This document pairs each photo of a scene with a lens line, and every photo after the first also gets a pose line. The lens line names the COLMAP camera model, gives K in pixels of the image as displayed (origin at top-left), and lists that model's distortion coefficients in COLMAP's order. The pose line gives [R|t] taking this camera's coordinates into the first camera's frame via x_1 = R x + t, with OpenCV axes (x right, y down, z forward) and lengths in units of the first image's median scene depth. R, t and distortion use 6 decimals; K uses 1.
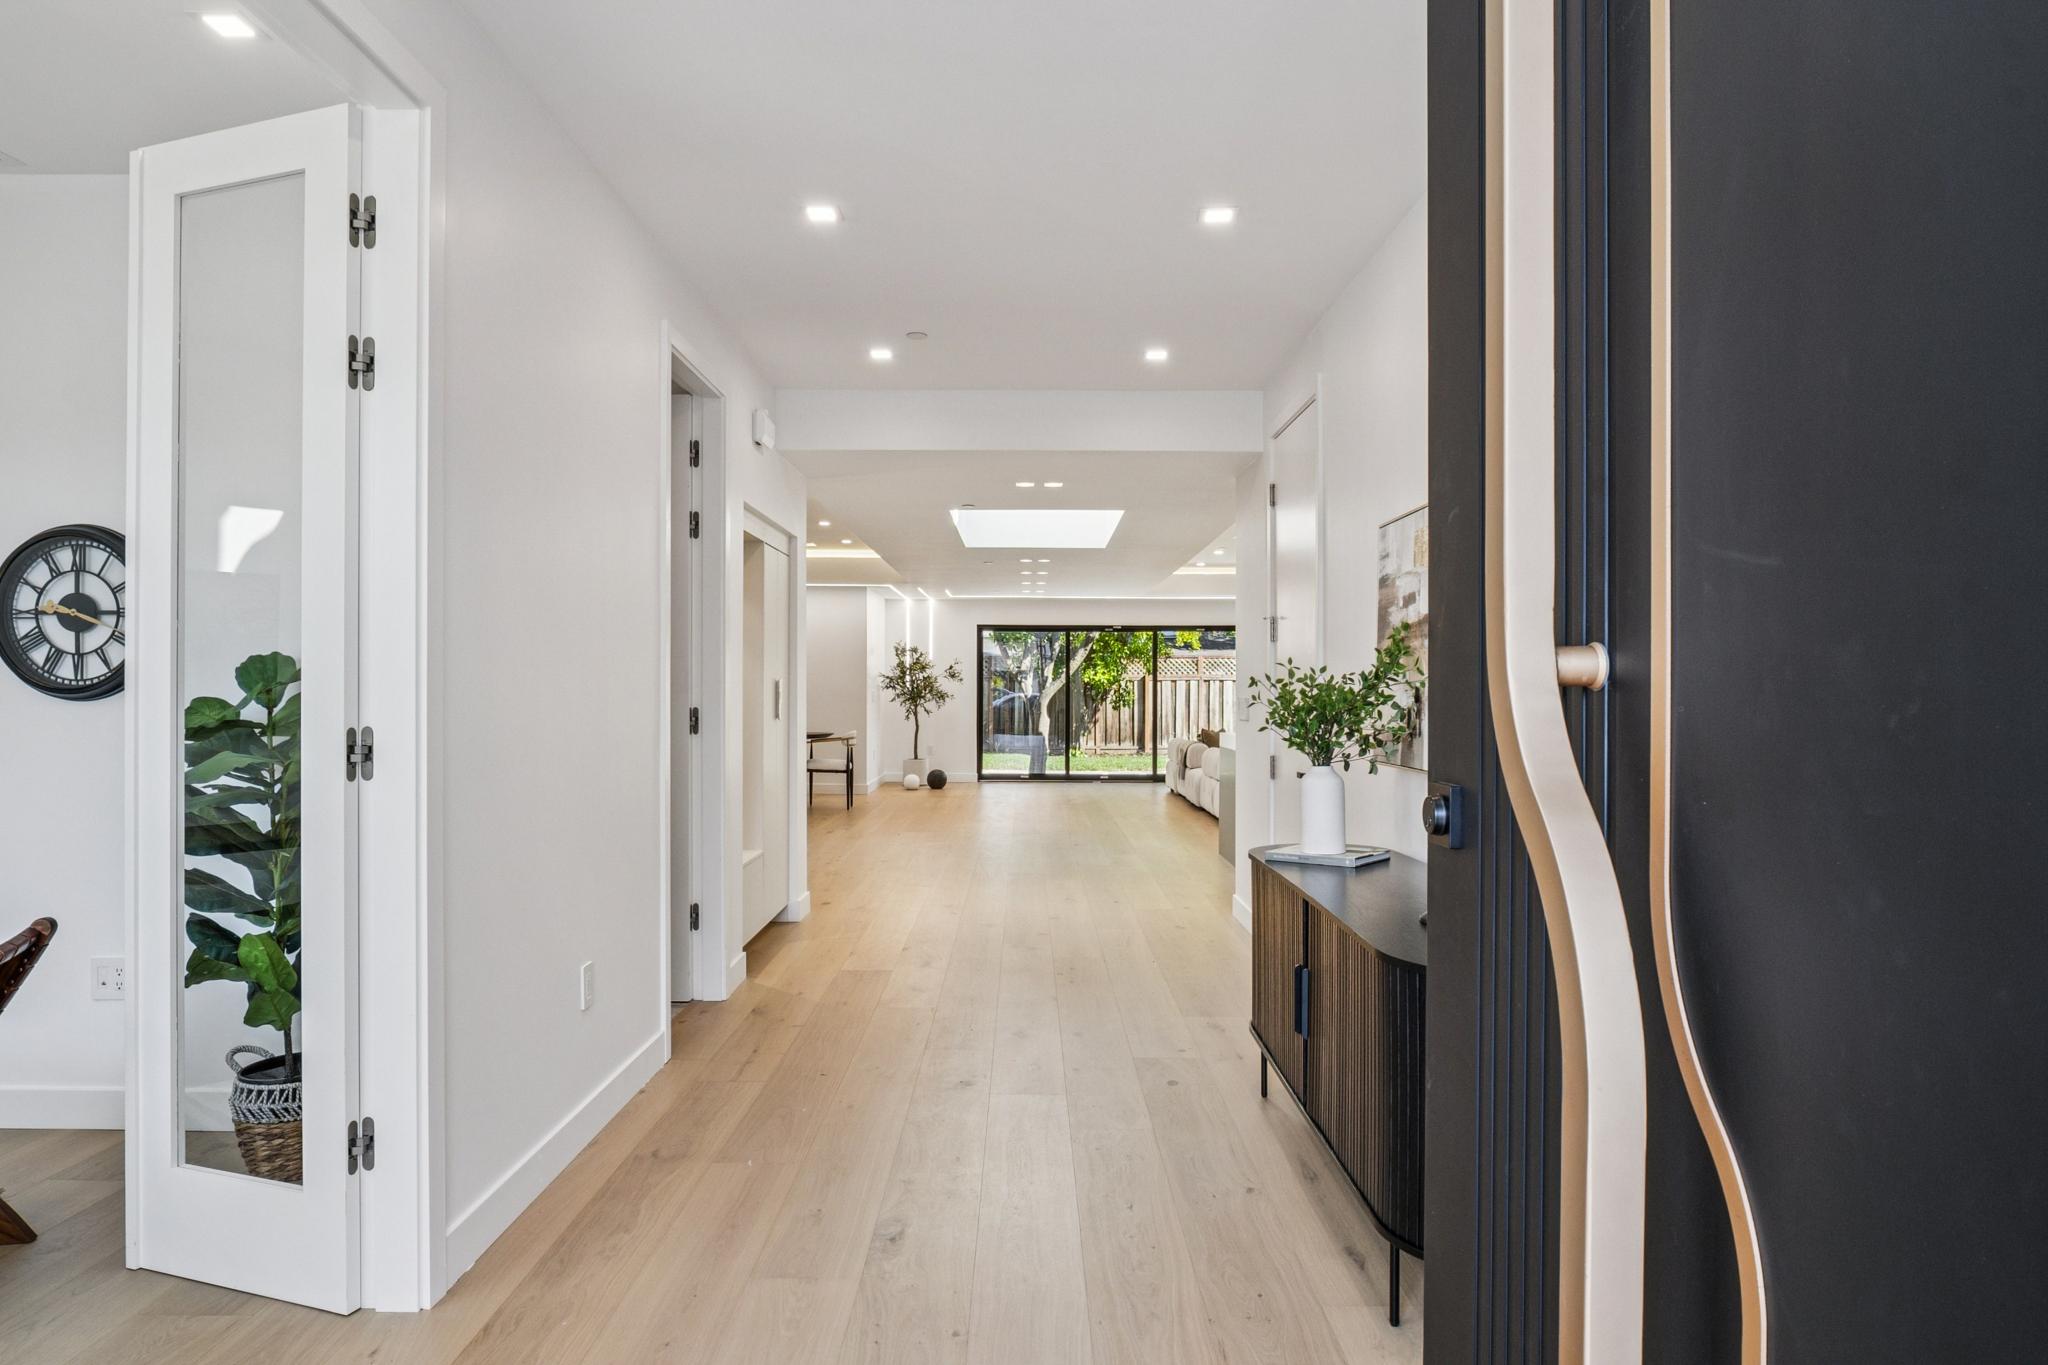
lens RADIAL K [[1418.3, 0, 1021.8], [0, 1418.3, 637.8], [0, 0, 1]] dist [-0.005579, 0.000770]
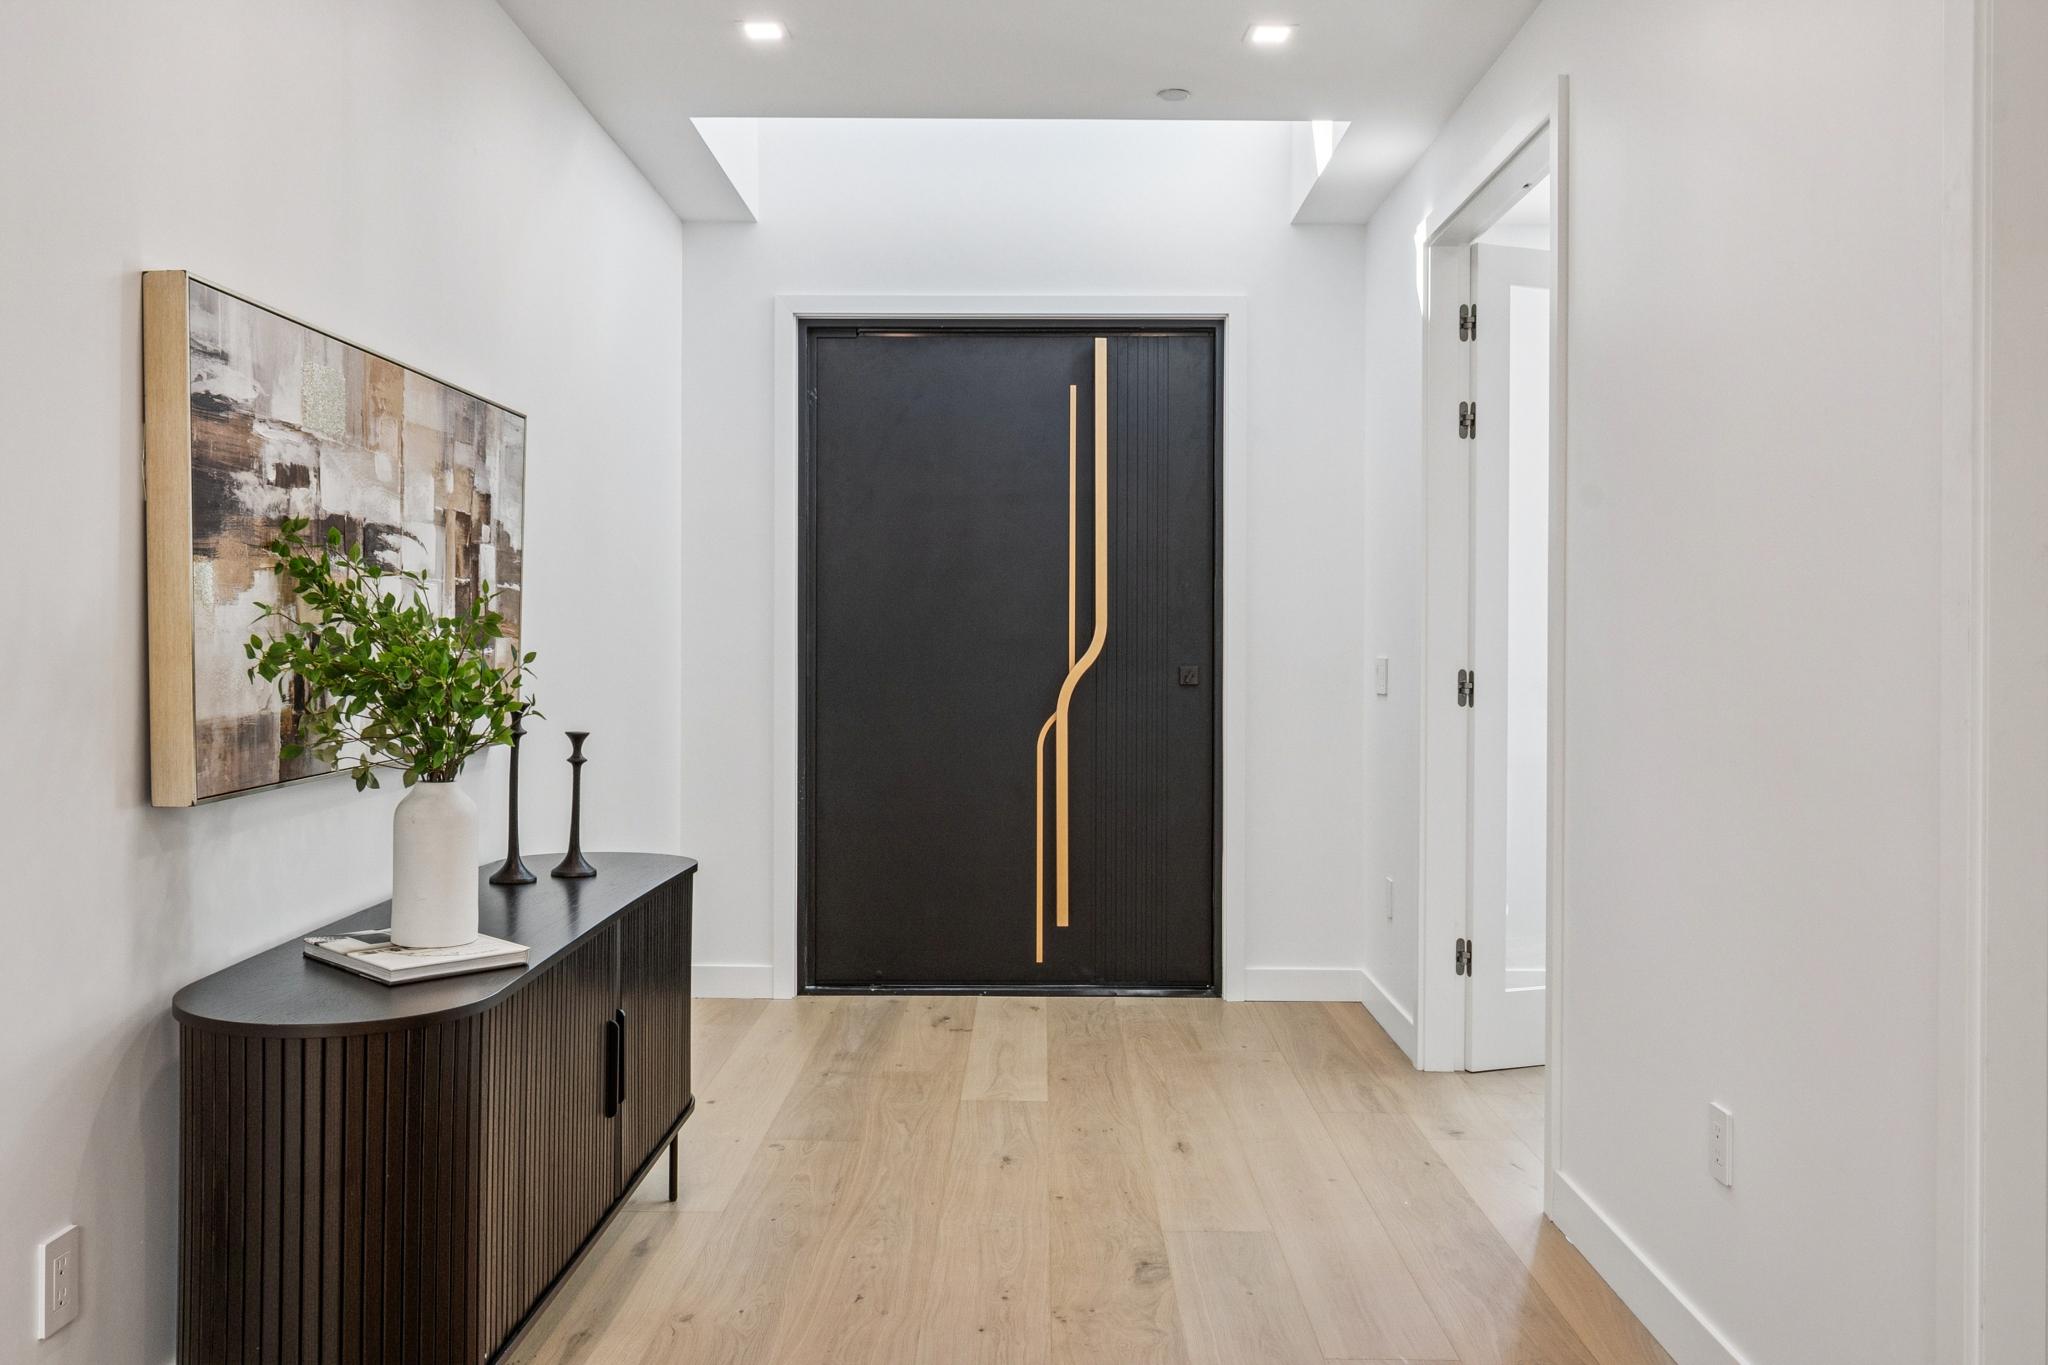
lens RADIAL K [[1720.5, 0, 1023.7], [0, 1720.5, 630.1], [0, 0, 1]] dist [-0.003052, 0.000413]
pose [[-0.999906, -0.011631, 0.007233, -0.016545], [-0.011888, 0.999258, -0.036638, 0.063914], [-0.006802, -0.036720, -0.999302, 1.980711]]
